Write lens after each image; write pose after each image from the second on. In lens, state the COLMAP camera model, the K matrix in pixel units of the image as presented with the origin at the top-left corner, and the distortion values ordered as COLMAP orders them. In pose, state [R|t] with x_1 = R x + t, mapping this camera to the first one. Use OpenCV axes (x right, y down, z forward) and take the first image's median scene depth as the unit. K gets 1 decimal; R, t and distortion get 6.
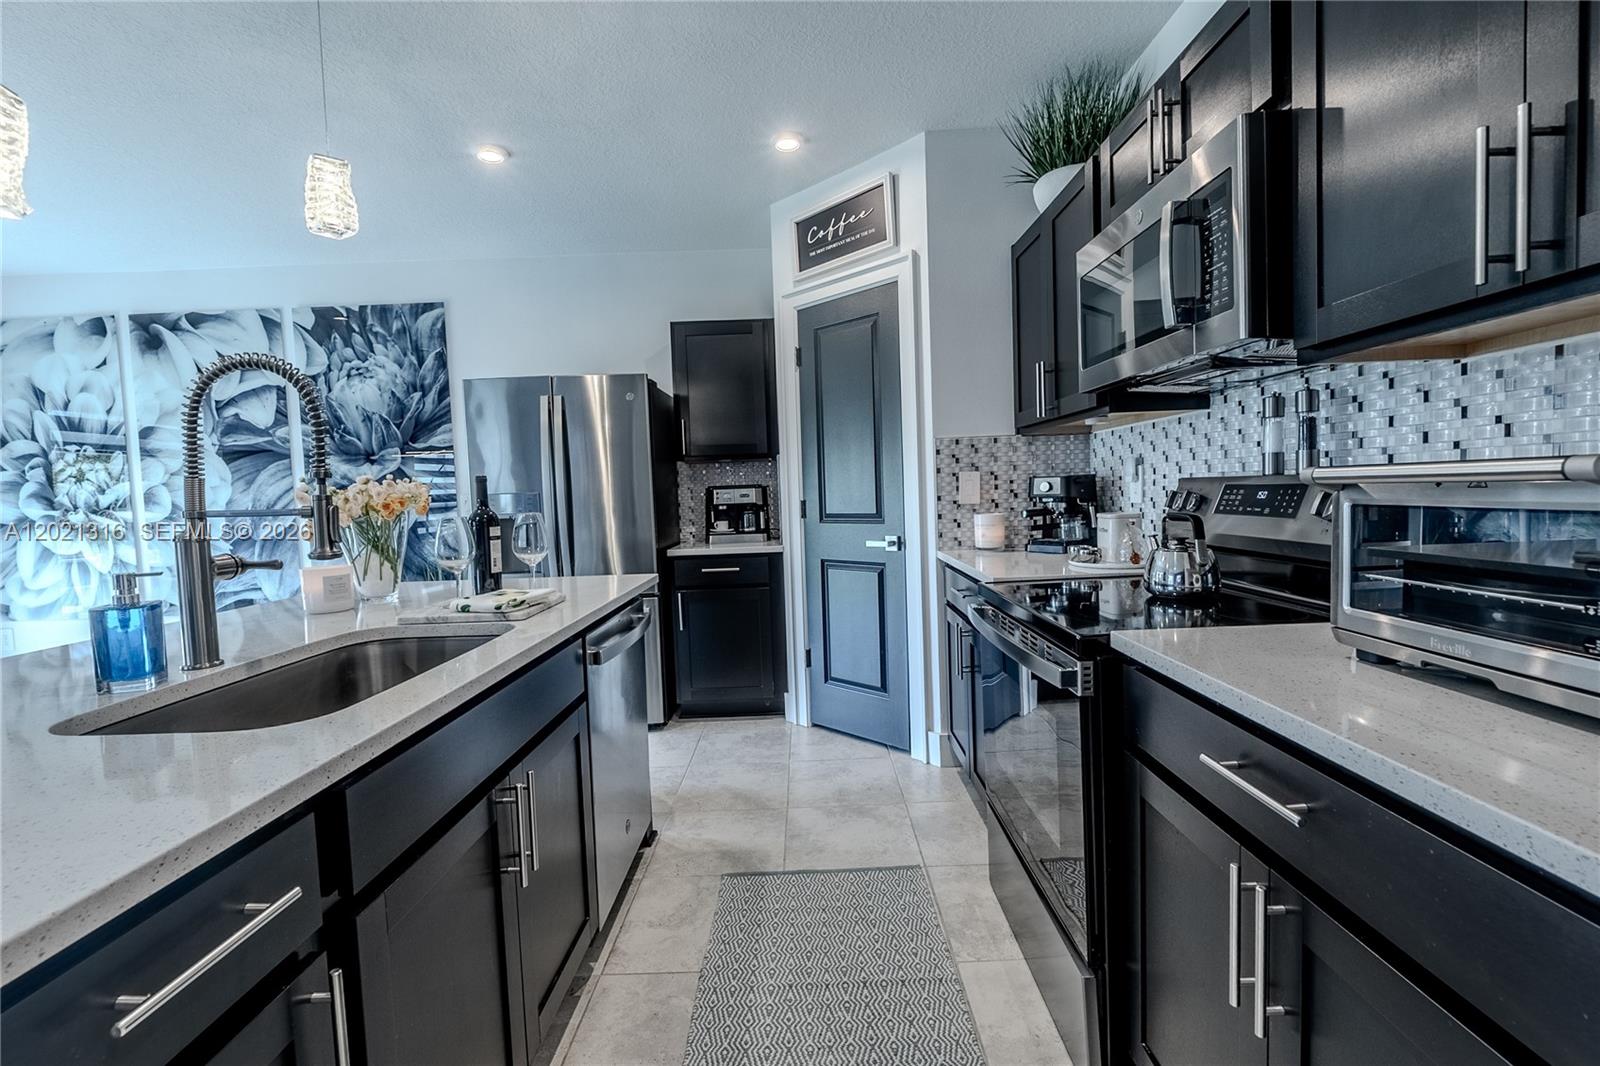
lens RADIAL K [[699.2, 0, 810.6], [0, 699.2, 528.5], [0, 0, 1]] dist [-0.009312, 0.000045]
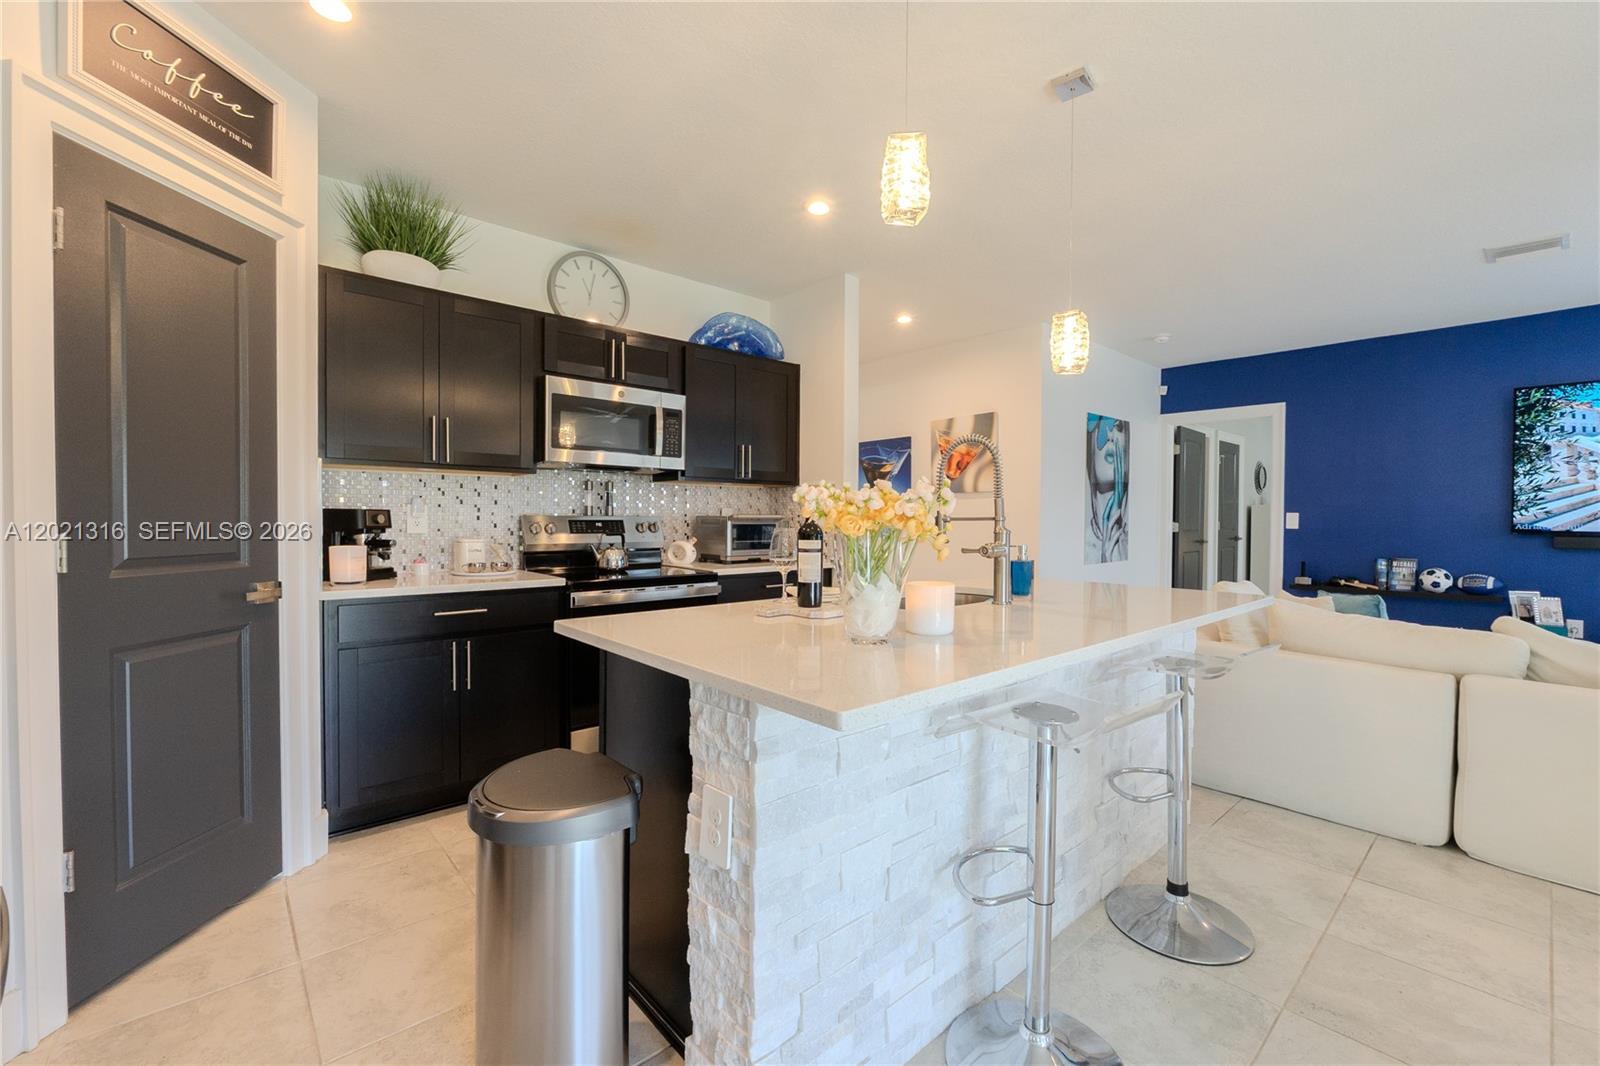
lens RADIAL K [[670.2, 0, 802.9], [0, 670.2, 526.0], [0, 0, 1]] dist [-0.004208, -0.000576]
pose [[-0.656580, 0.019875, 0.753995, -0.658663], [0.058343, 0.997996, 0.024498, -0.026931], [-0.751997, 0.060075, -0.656424, 0.894940]]
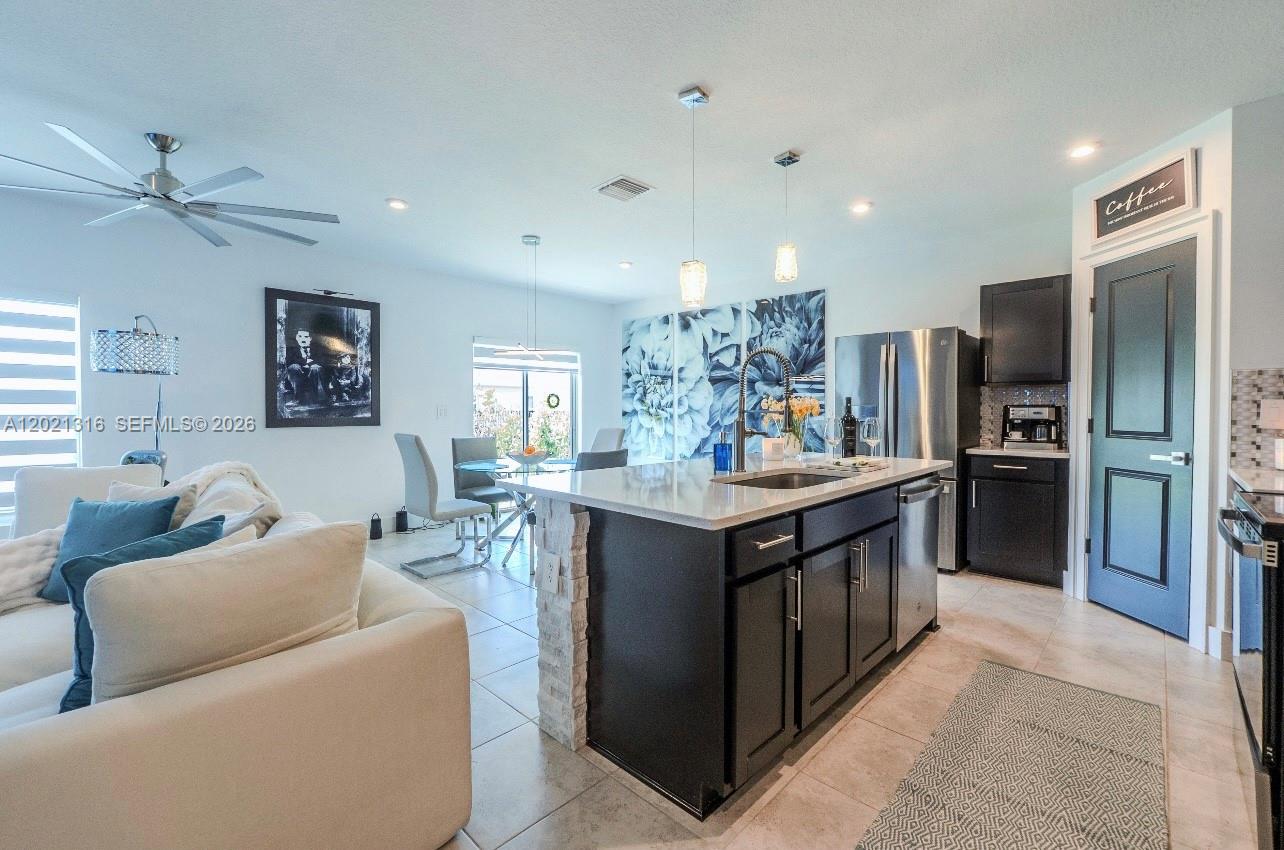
lens RADIAL K [[537.9, 0, 644.3], [0, 537.9, 419.4], [0, 0, 1]] dist [-0.004208, -0.000576]
pose [[0.715685, 0.048816, -0.696715, 0.083273], [-0.064523, 0.997910, 0.003639, 0.008696], [0.695436, 0.042350, 0.717339, -0.235133]]
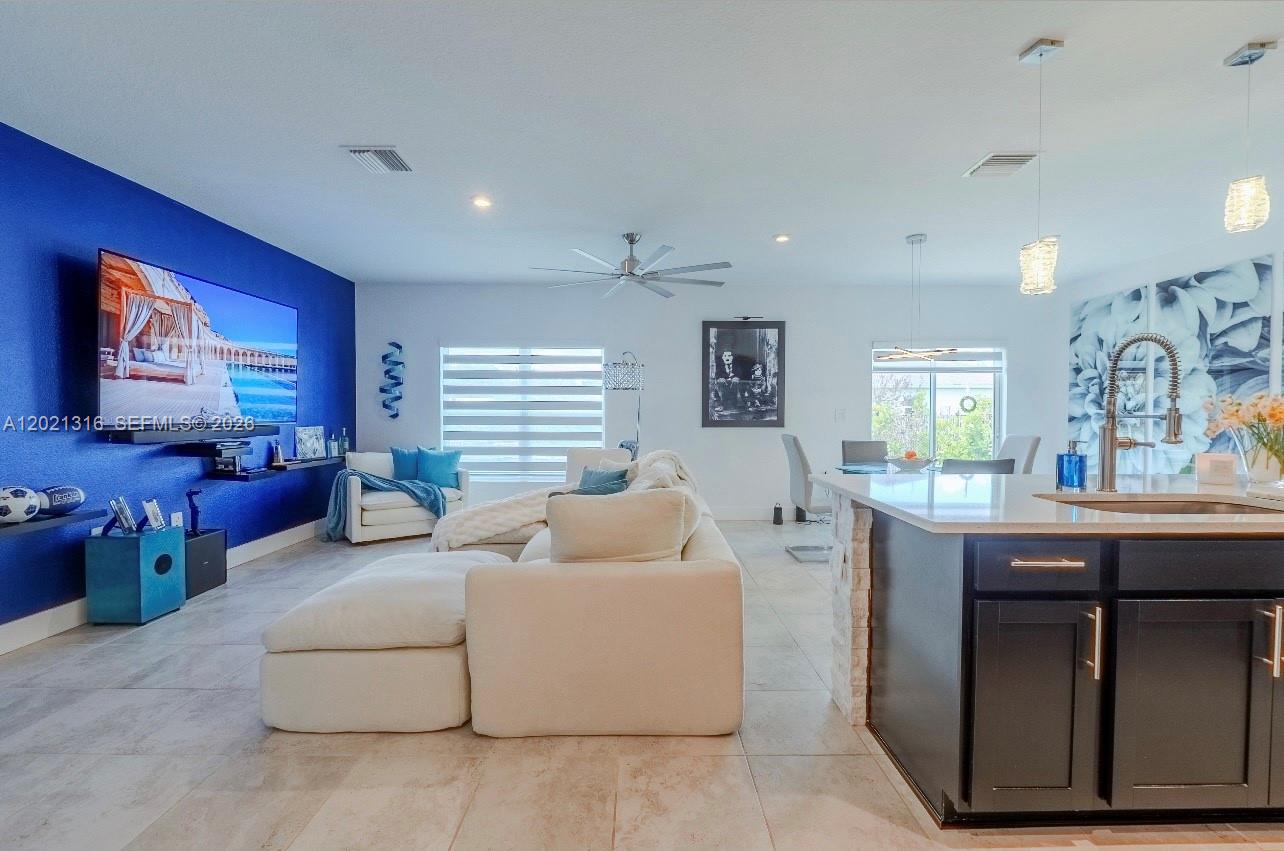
lens RADIAL K [[540.7, 0, 648.3], [0, 540.7, 426.9], [0, 0, 1]] dist [-0.003466, -0.000489]
pose [[0.008300, 0.060320, -0.998145, 0.243802], [-0.056297, 0.996624, 0.059760, -0.002068], [0.998380, 0.055697, 0.011668, -0.131864]]
